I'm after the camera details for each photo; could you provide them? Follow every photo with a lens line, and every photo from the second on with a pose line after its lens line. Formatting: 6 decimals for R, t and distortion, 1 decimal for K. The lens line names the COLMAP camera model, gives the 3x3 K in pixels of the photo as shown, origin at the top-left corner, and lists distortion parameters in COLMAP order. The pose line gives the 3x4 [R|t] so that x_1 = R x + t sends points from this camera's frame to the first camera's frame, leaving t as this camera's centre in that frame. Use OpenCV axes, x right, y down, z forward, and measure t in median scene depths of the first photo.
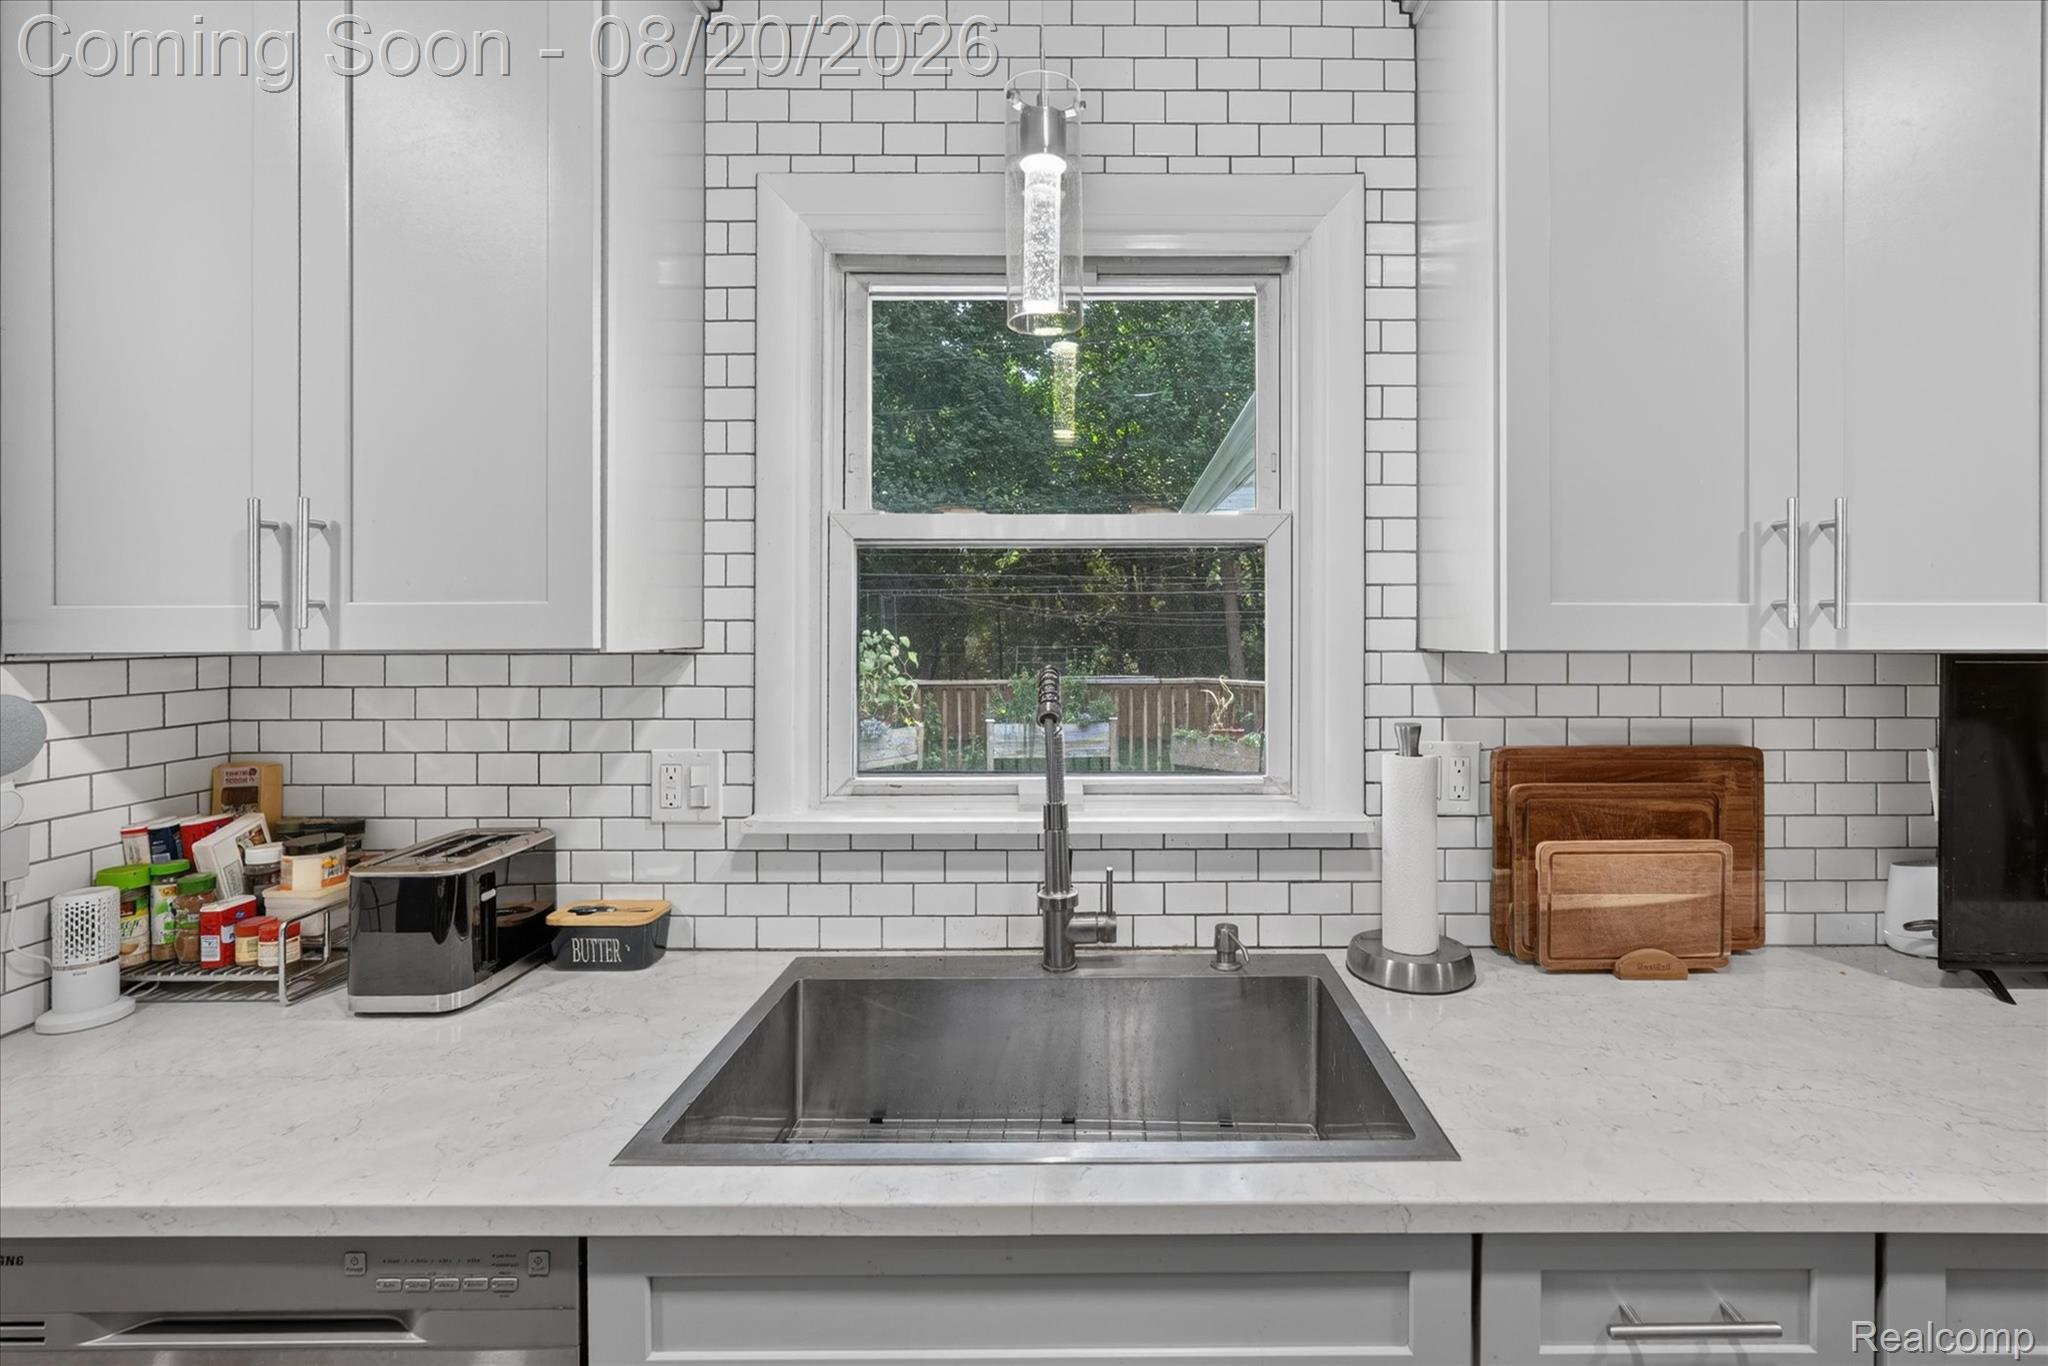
lens RADIAL K [[980.4, 0, 1019.0], [0, 980.4, 594.0], [0, 0, 1]] dist [-0.013574, 0.015588]
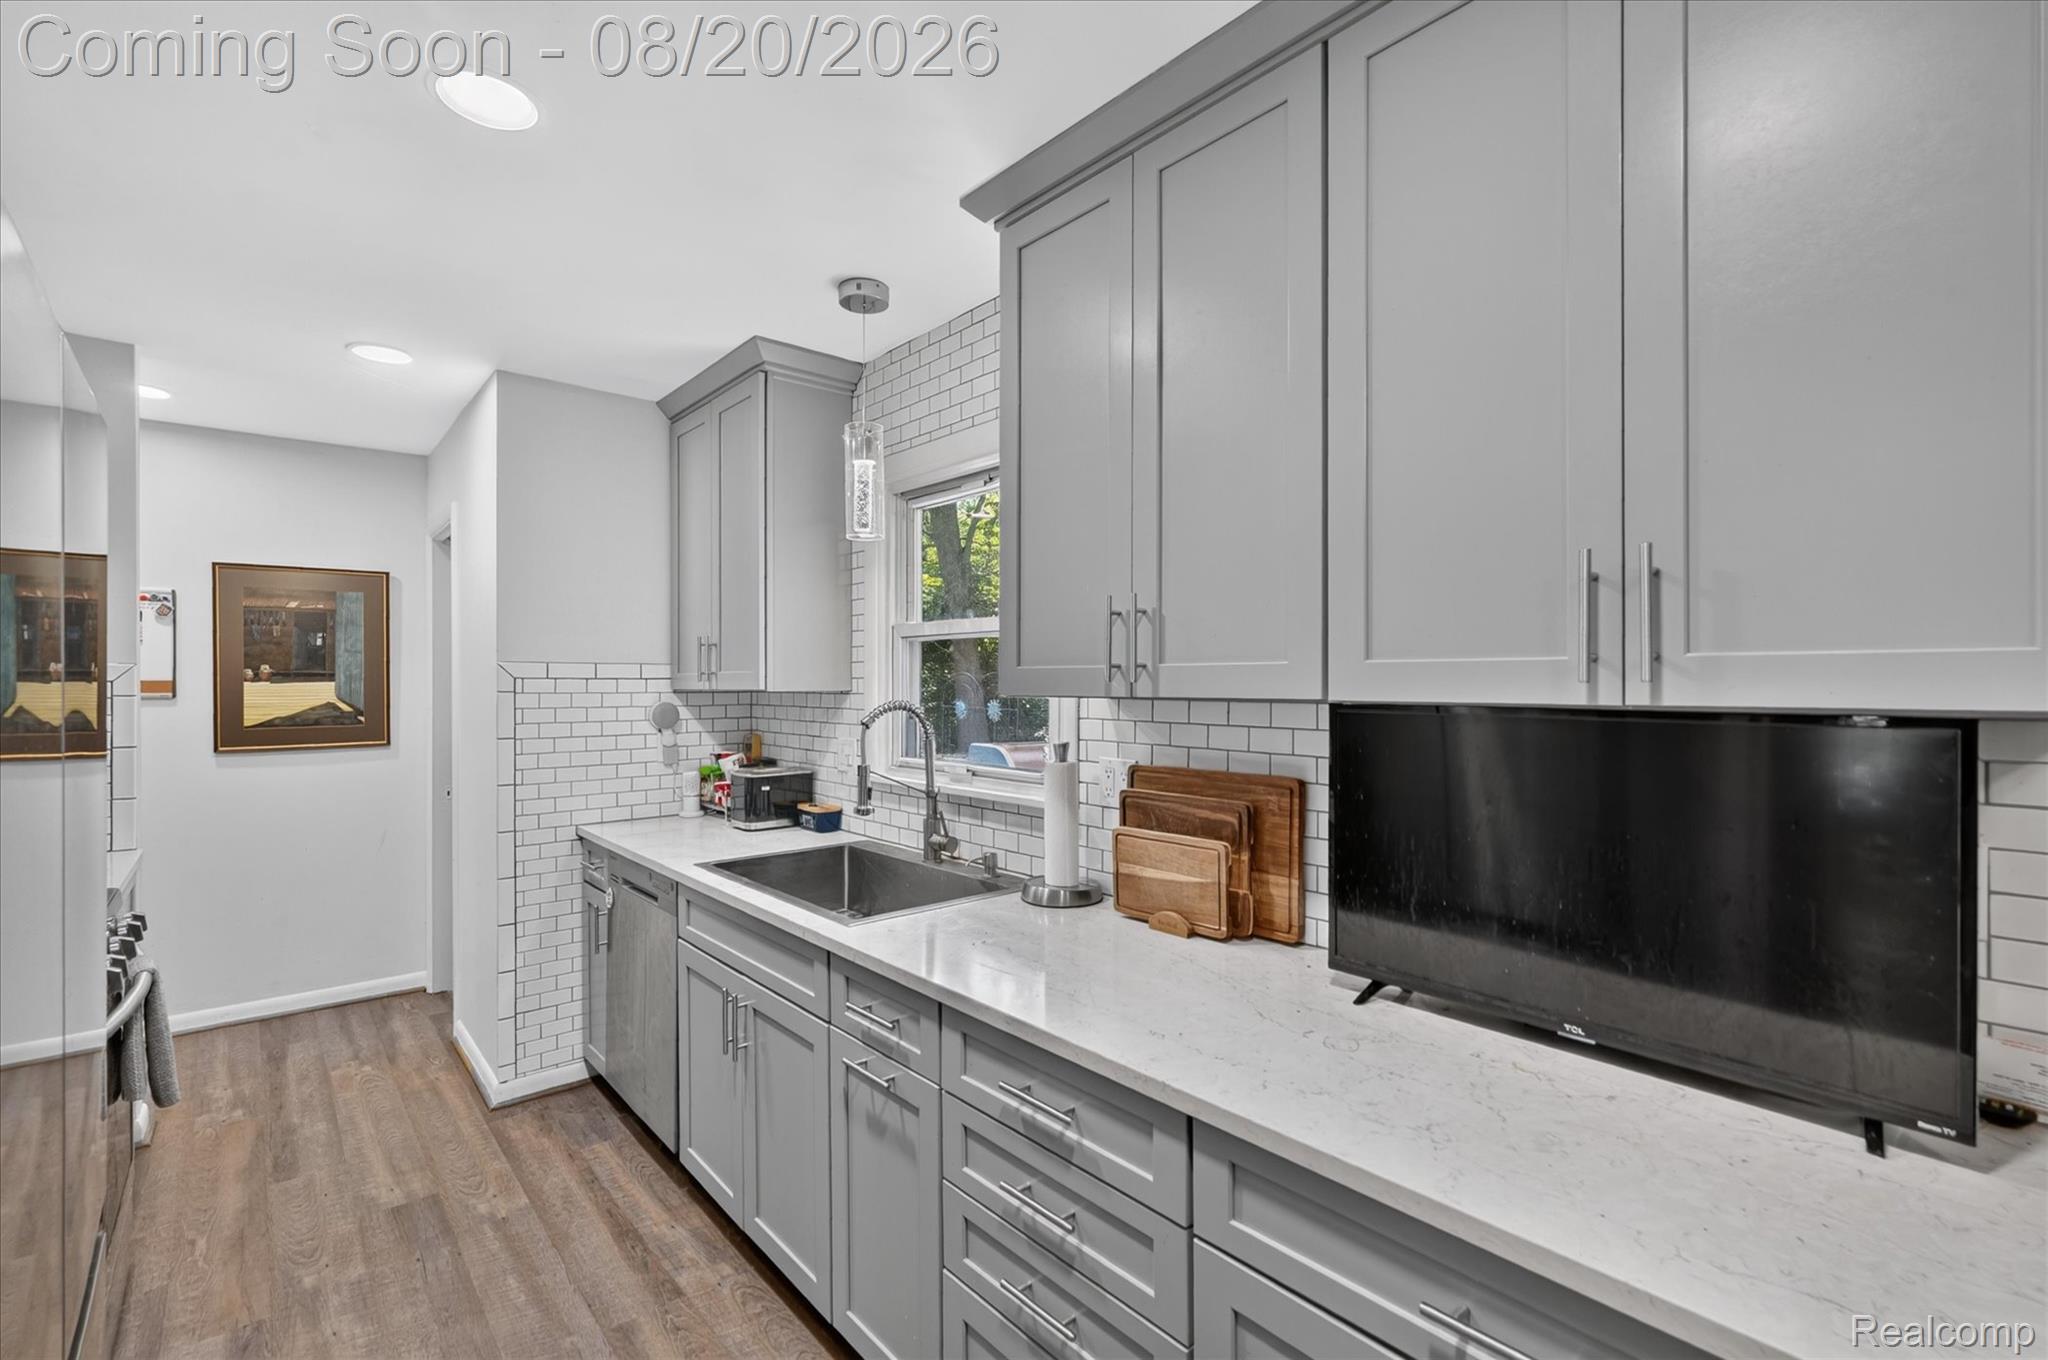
lens RADIAL K [[897.9, 0, 1032.1], [0, 897.9, 676.4], [0, 0, 1]] dist [-0.013233, 0.000517]
pose [[0.661161, -0.002493, -0.750240, 1.432530], [0.021835, 0.999635, 0.015920, 0.002240], [0.749926, -0.026907, 0.660974, 0.012111]]
